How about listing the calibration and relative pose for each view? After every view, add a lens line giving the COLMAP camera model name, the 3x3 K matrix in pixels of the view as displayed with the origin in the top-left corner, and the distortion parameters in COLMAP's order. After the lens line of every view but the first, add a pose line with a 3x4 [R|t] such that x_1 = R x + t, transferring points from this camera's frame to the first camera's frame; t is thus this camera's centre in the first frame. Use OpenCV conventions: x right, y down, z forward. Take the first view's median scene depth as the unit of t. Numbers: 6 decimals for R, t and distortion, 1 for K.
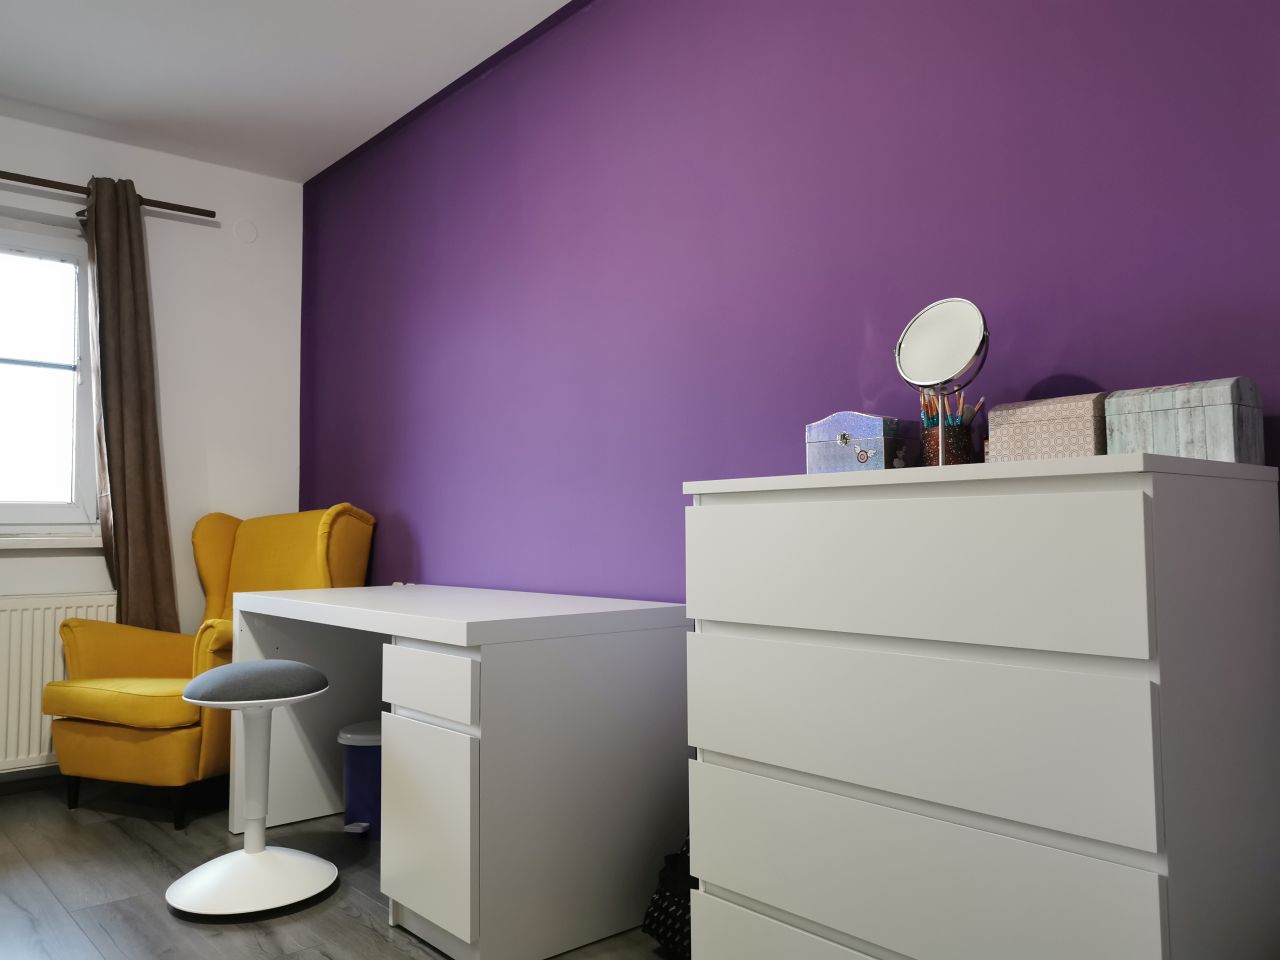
lens RADIAL K [[1001.2, 0, 640.0], [0, 1001.2, 480.0], [0, 0, 1]] dist [0.058999, -0.033736]
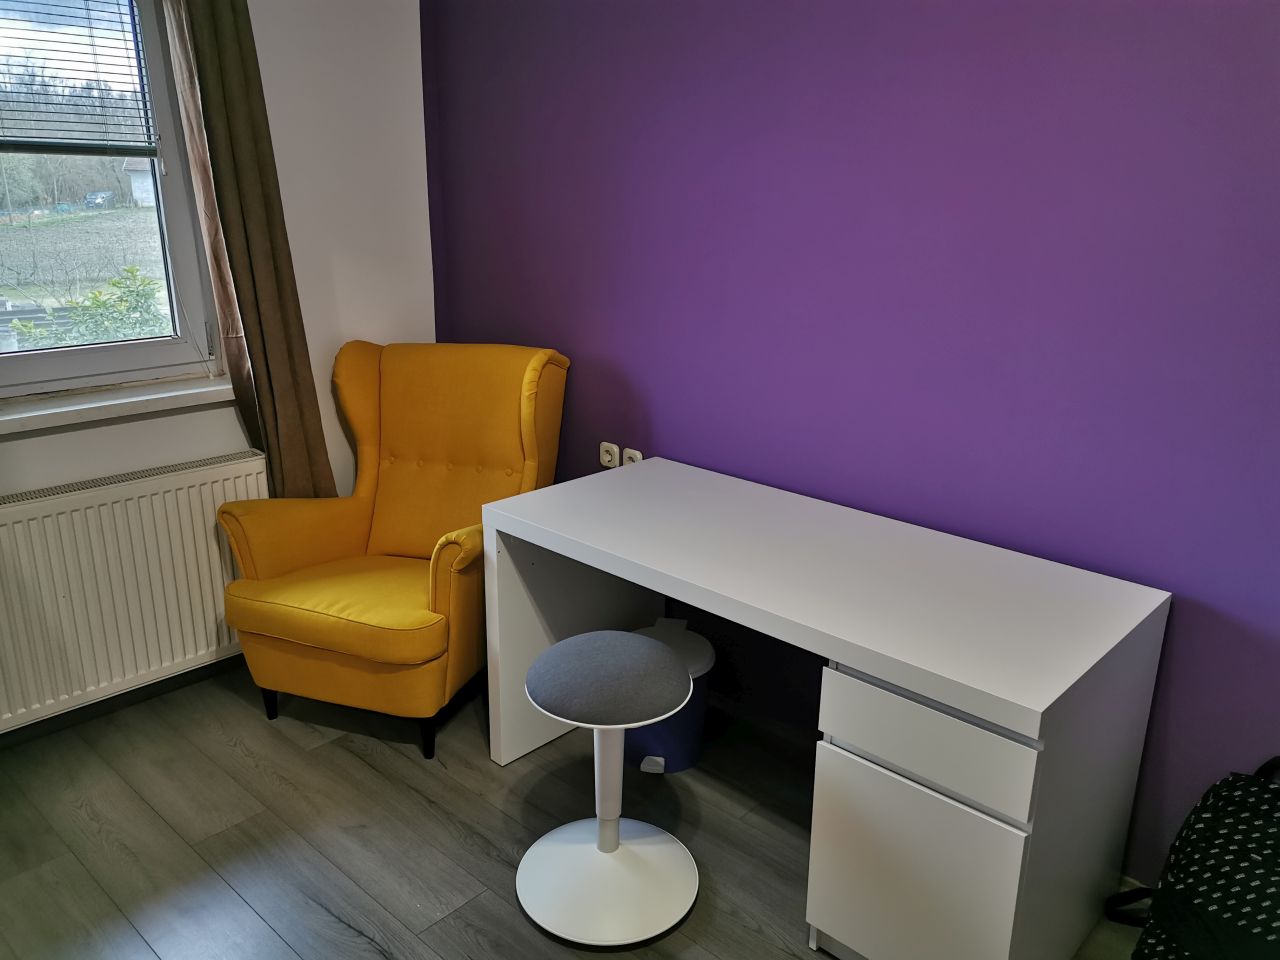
lens RADIAL K [[1001.2, 0, 640.0], [0, 1001.2, 480.0], [0, 0, 1]] dist [0.058999, -0.033736]
pose [[0.992913, -0.013463, 0.118075, -0.328641], [-0.028218, 0.938436, 0.344298, -0.162660], [-0.115441, -0.345190, 0.931406, 0.223730]]
